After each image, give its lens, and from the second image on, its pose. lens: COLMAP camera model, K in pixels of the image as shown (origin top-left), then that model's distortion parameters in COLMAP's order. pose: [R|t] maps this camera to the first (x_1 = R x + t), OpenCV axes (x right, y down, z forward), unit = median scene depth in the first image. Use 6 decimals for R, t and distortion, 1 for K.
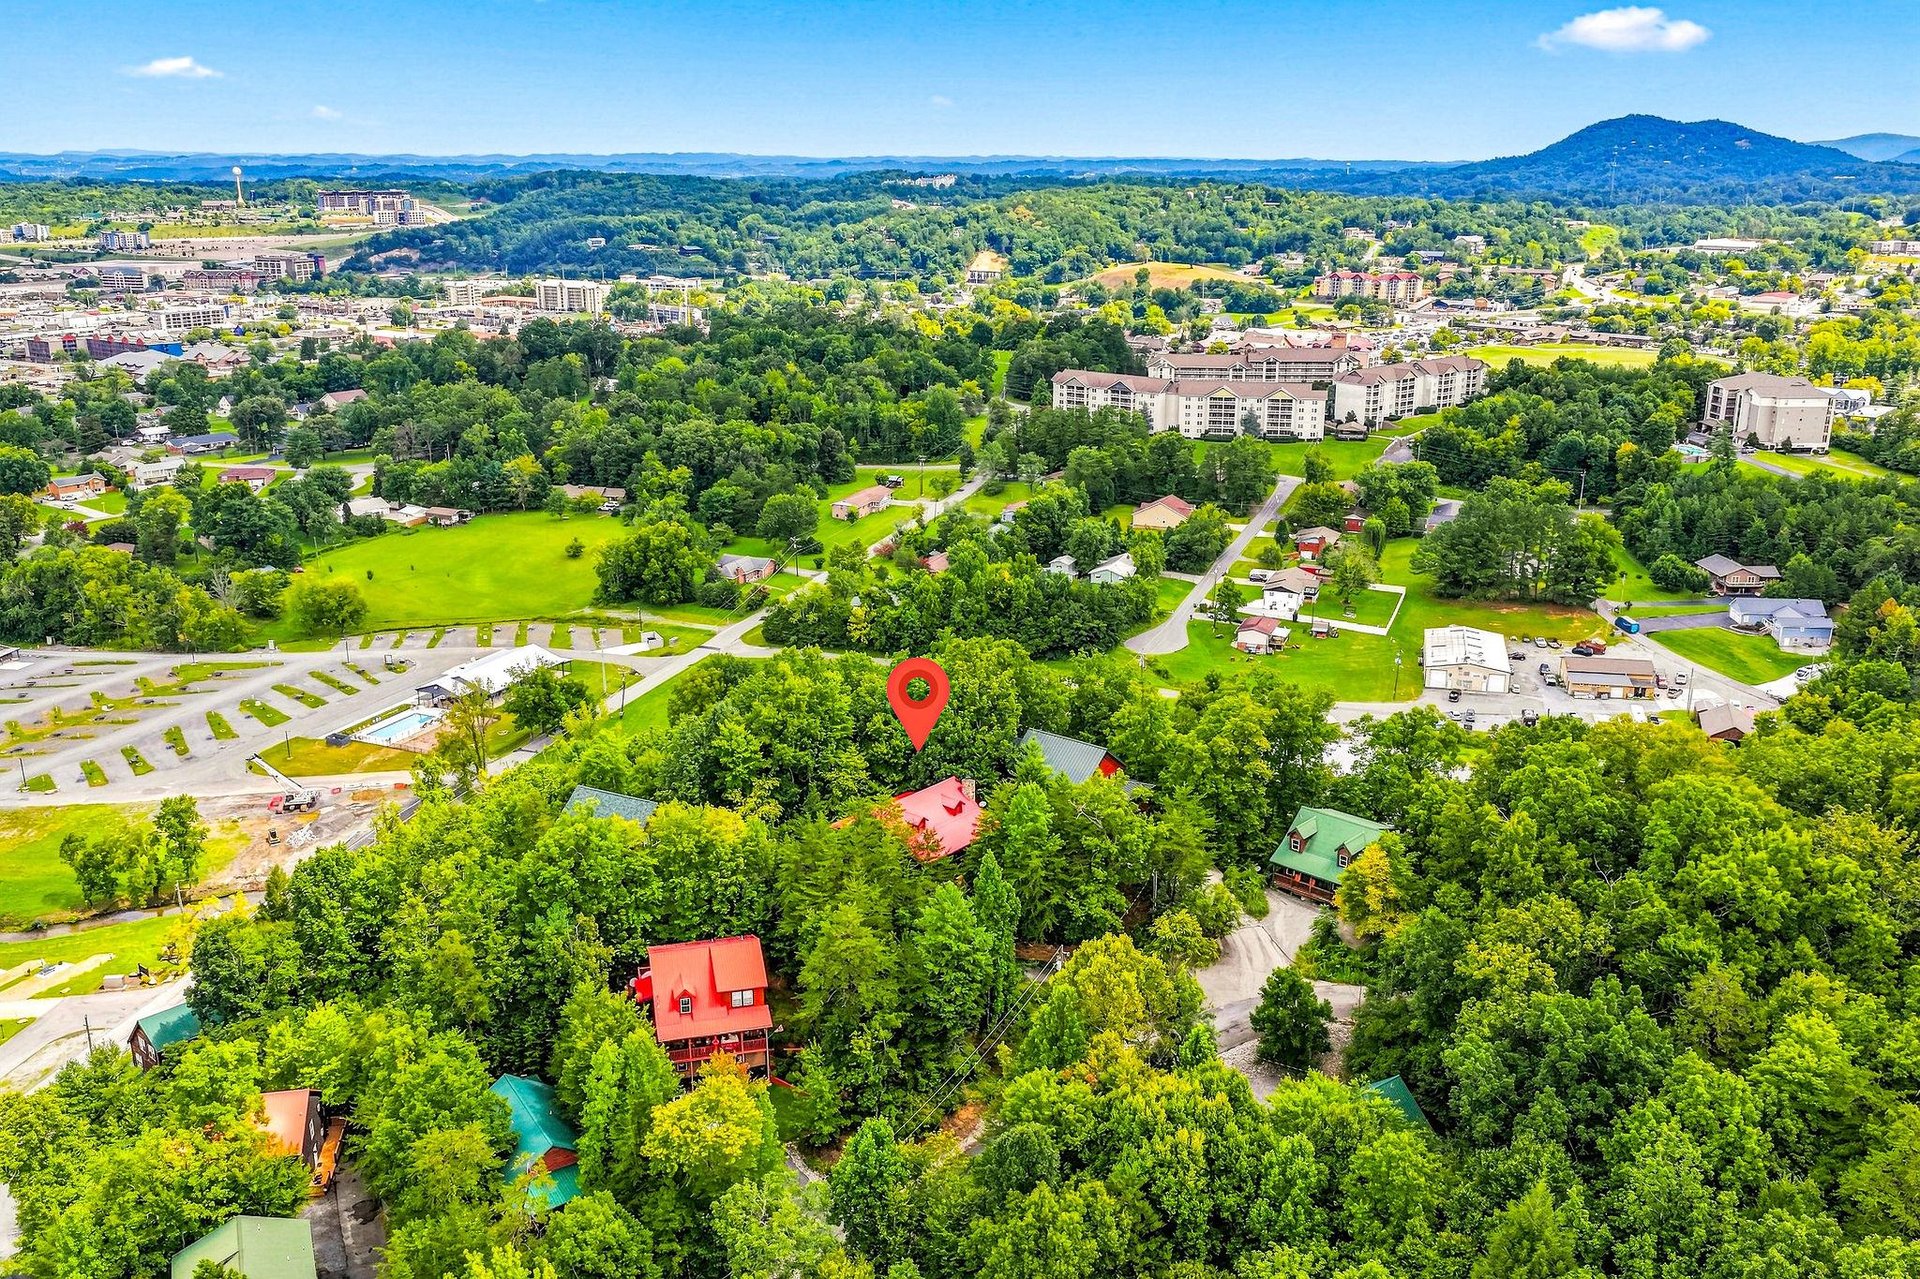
lens RADIAL K [[1585.6, 0, 960.0], [0, 1585.6, 639.5], [0, 0, 1]] dist [-0.014216, 0.043373]
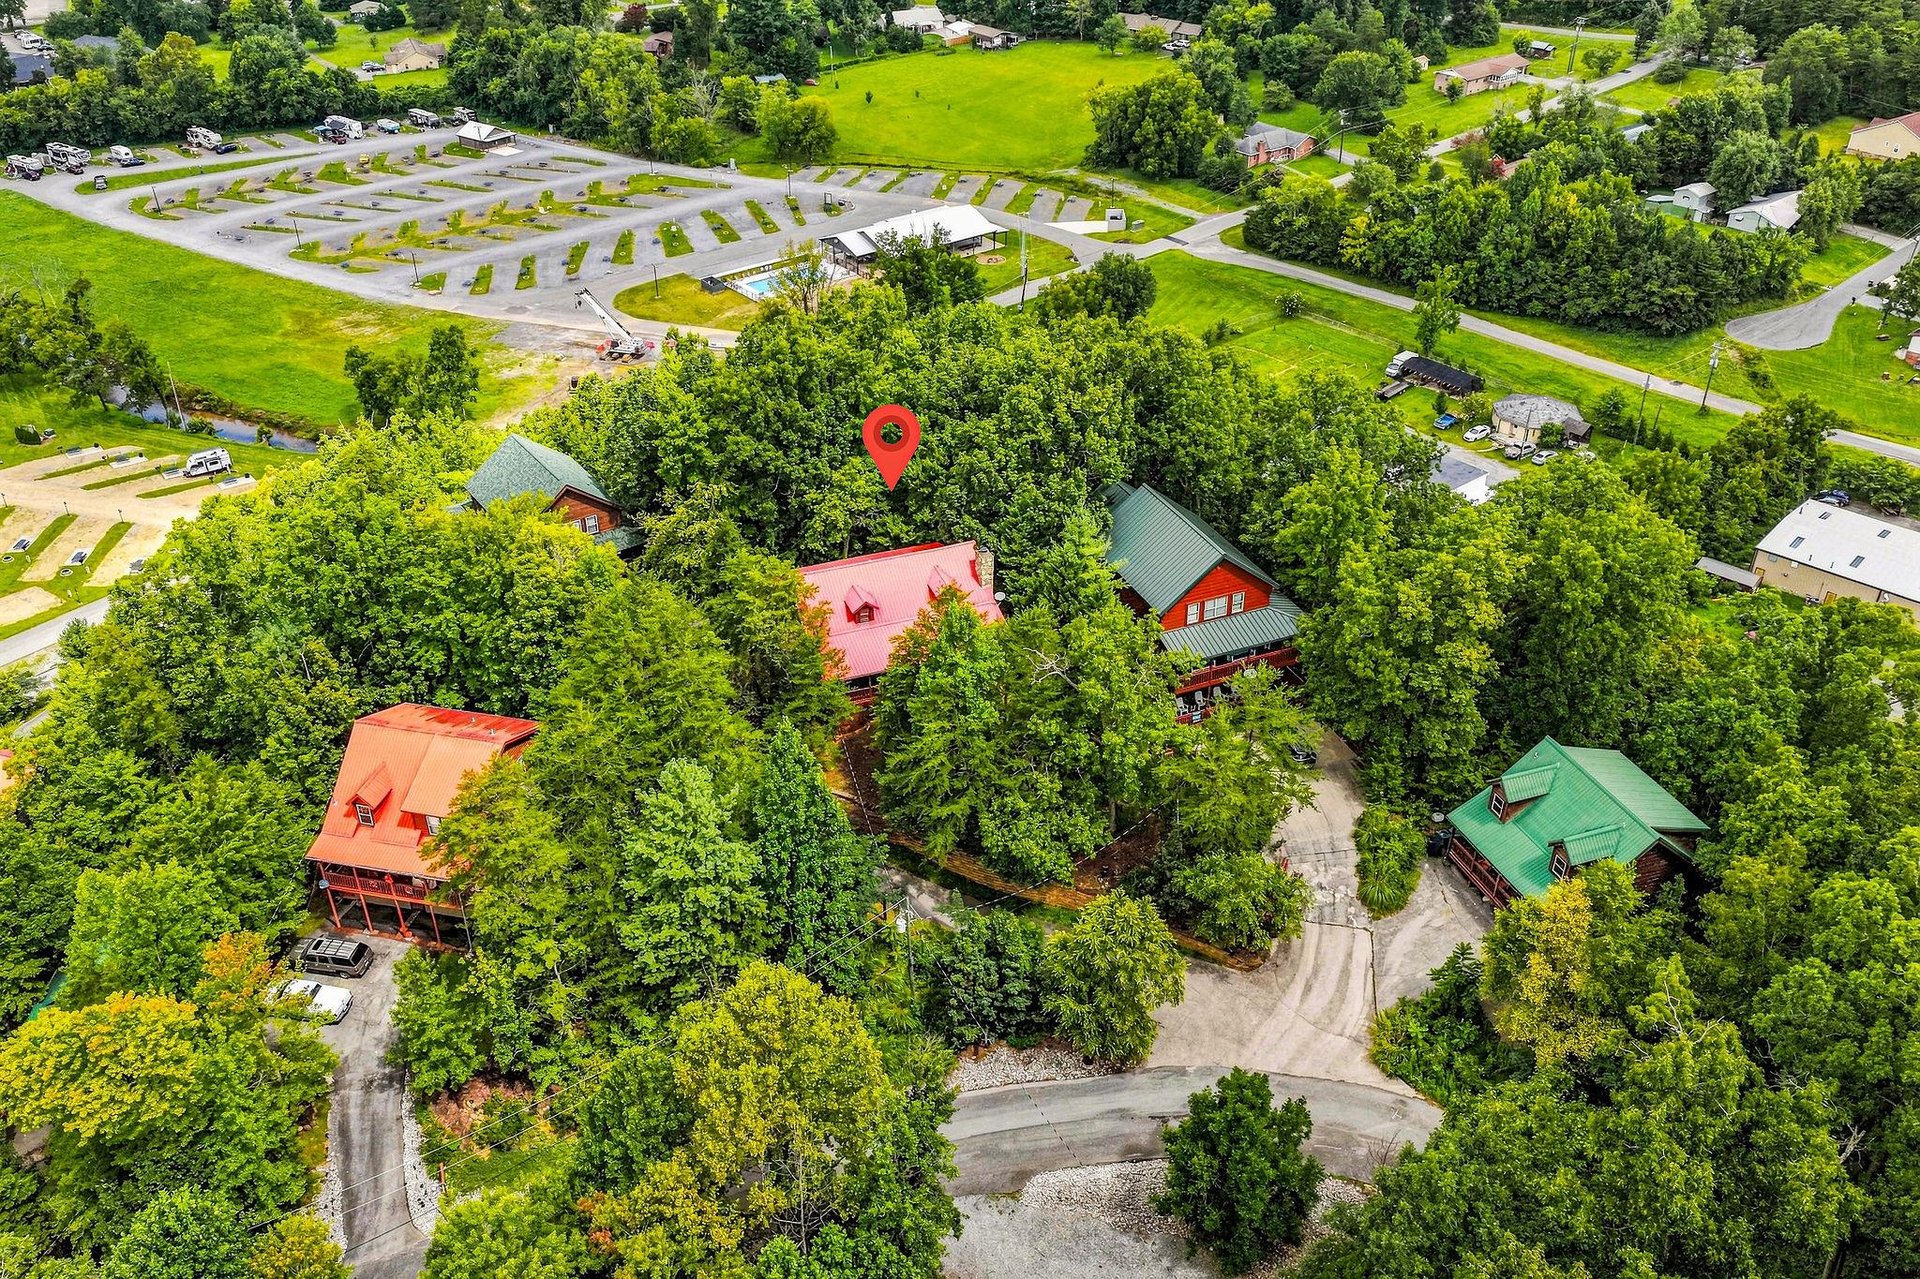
lens RADIAL K [[1585.6, 0, 960.0], [0, 1585.6, 639.5], [0, 0, 1]] dist [-0.014216, 0.043373]
pose [[0.885734, 0.251041, -0.390453, 0.104643], [-0.136593, 0.944857, 0.297636, -0.026272], [0.443641, -0.210293, 0.871183, 0.192778]]
